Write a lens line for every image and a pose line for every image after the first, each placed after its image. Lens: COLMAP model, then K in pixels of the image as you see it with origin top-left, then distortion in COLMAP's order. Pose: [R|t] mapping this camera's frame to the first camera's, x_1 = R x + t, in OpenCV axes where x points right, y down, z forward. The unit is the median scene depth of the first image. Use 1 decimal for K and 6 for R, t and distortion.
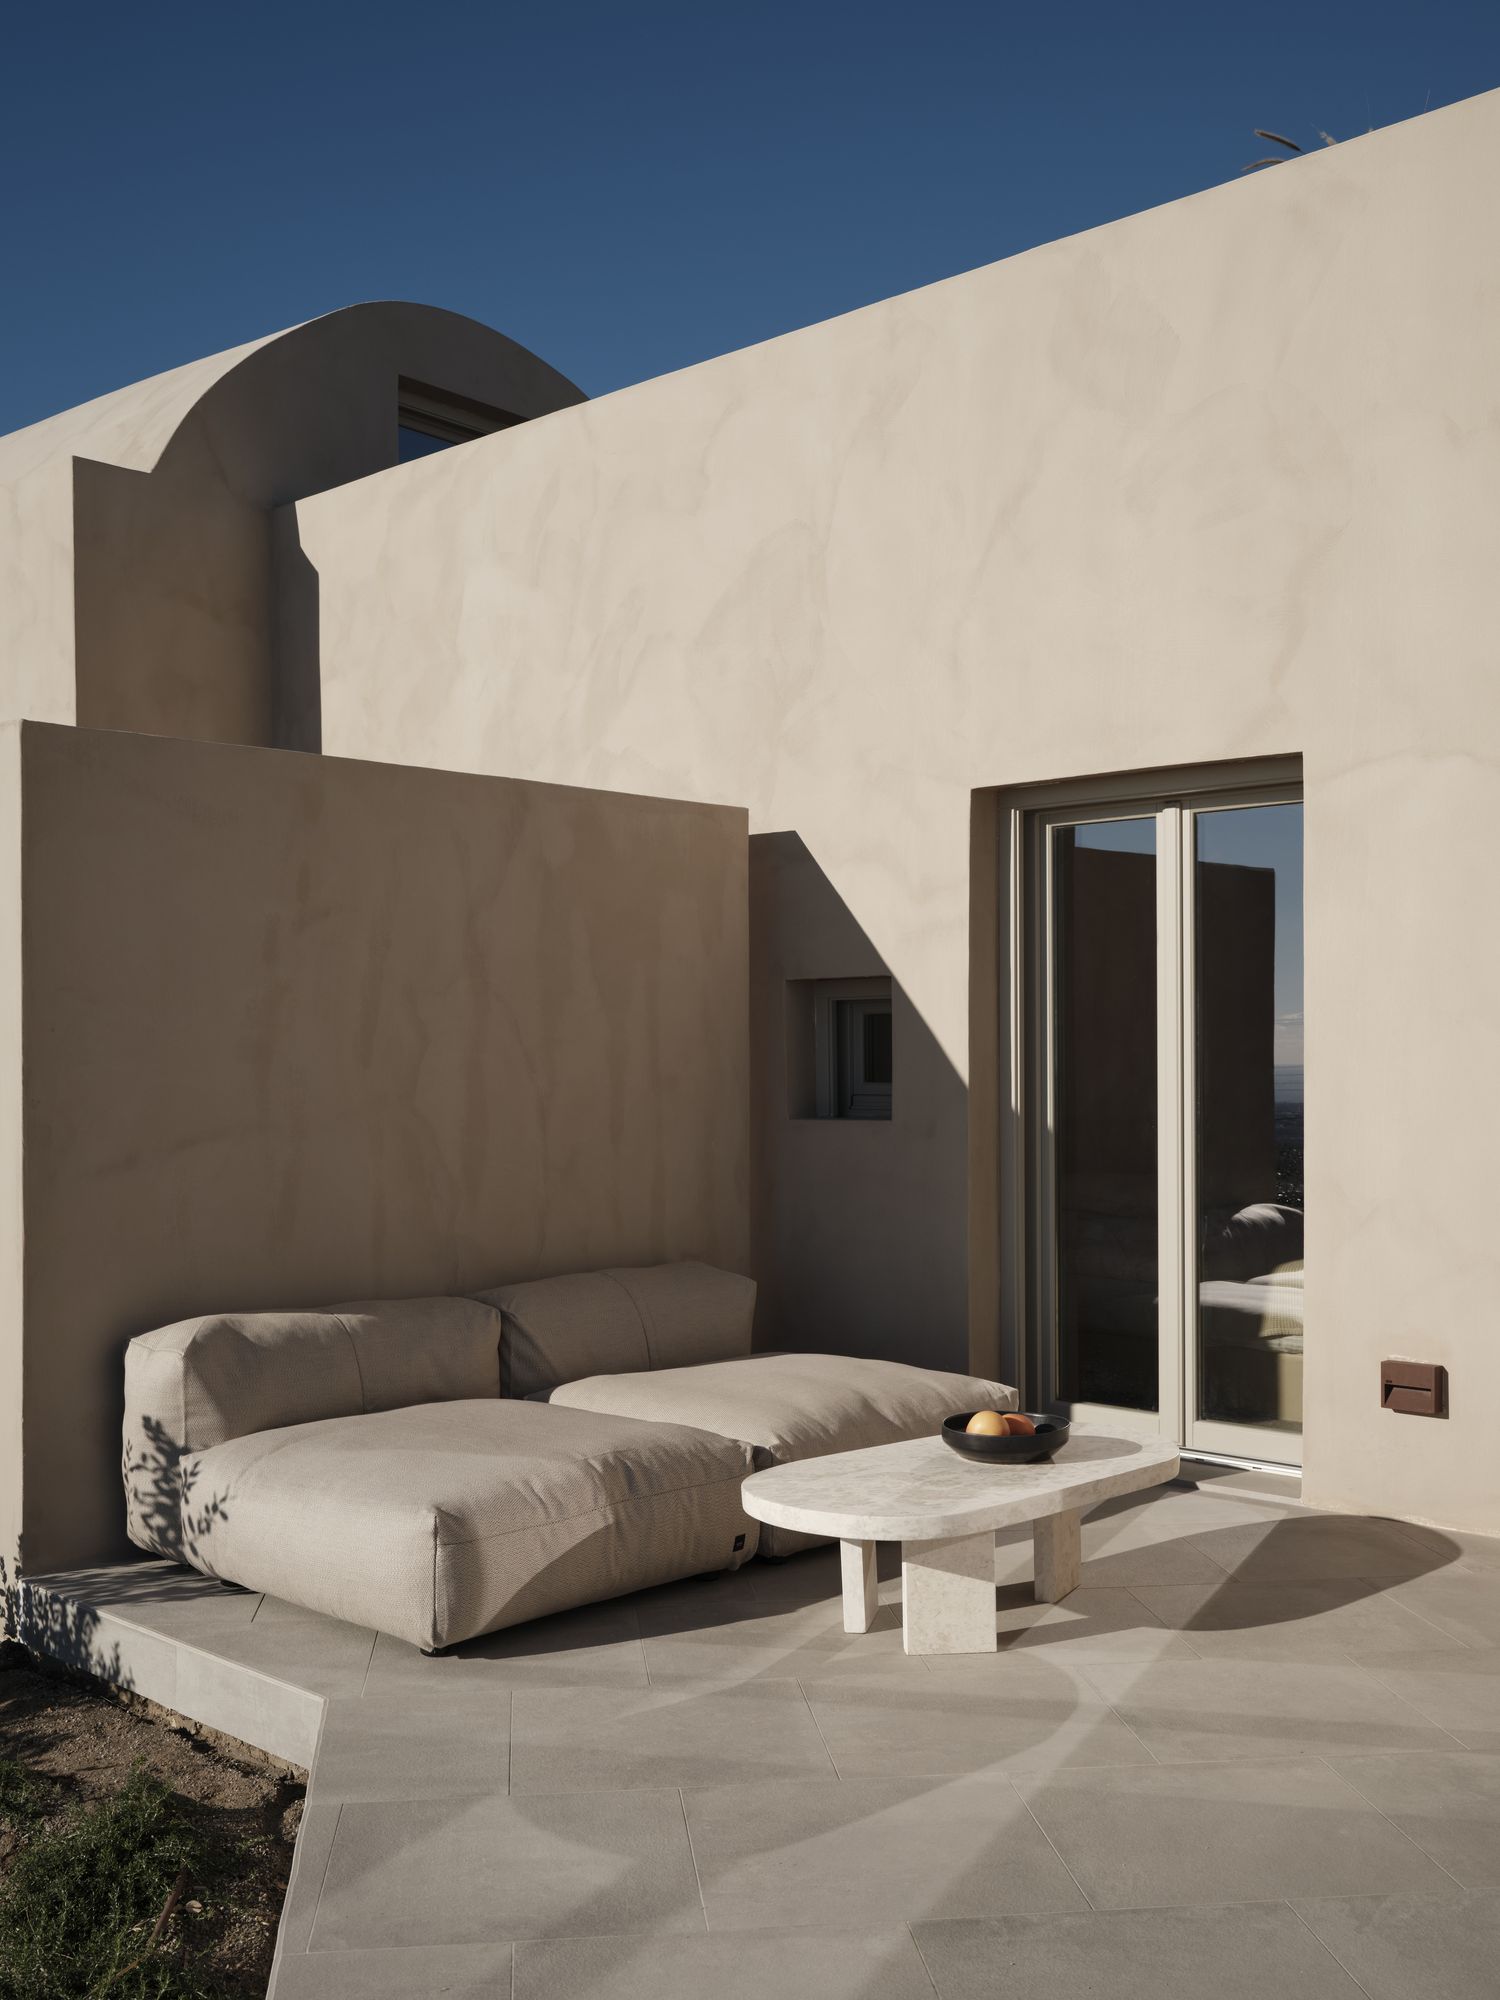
lens RADIAL K [[1855.5, 0, 736.7], [0, 1855.5, 1111.6], [0, 0, 1]] dist [-0.001799, 0.000000]
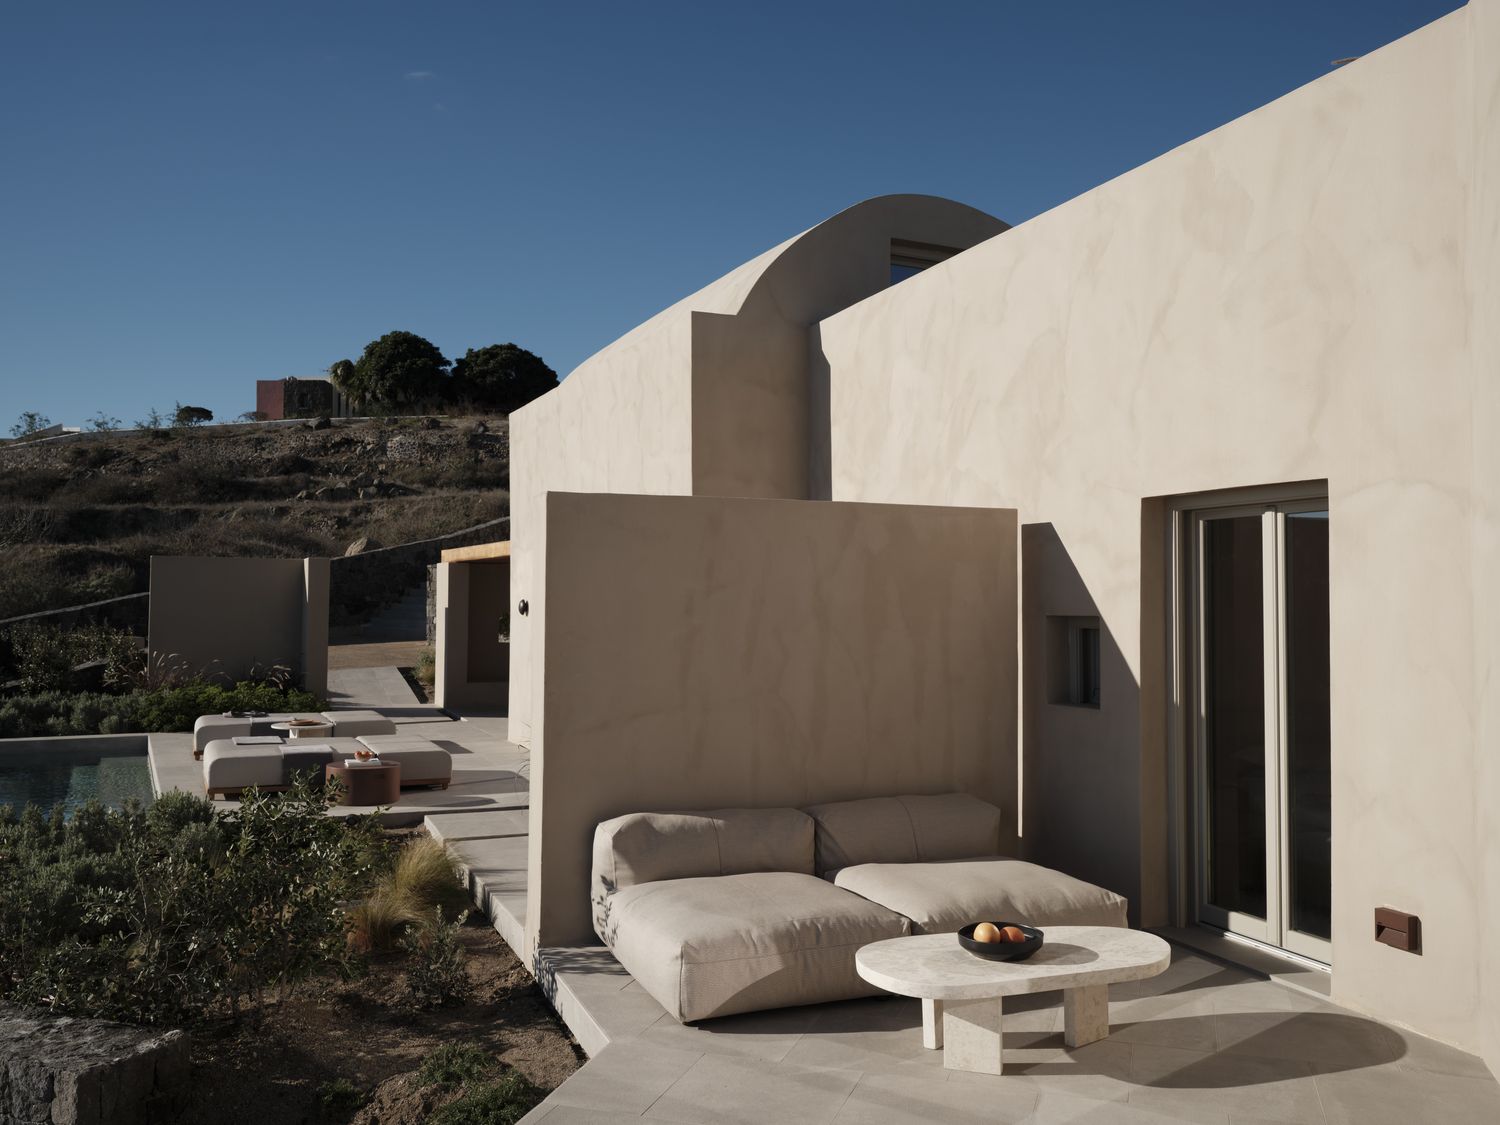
lens RADIAL K [[1142.8, 0, 723.7], [0, 1142.8, 620.4], [0, 0, 1]] dist [0.009903, -0.016915]
pose [[0.922643, 0.009195, -0.385546, 0.210334], [-0.022398, 0.999306, -0.029765, -0.044627], [0.385005, 0.036098, 0.922208, -0.003343]]
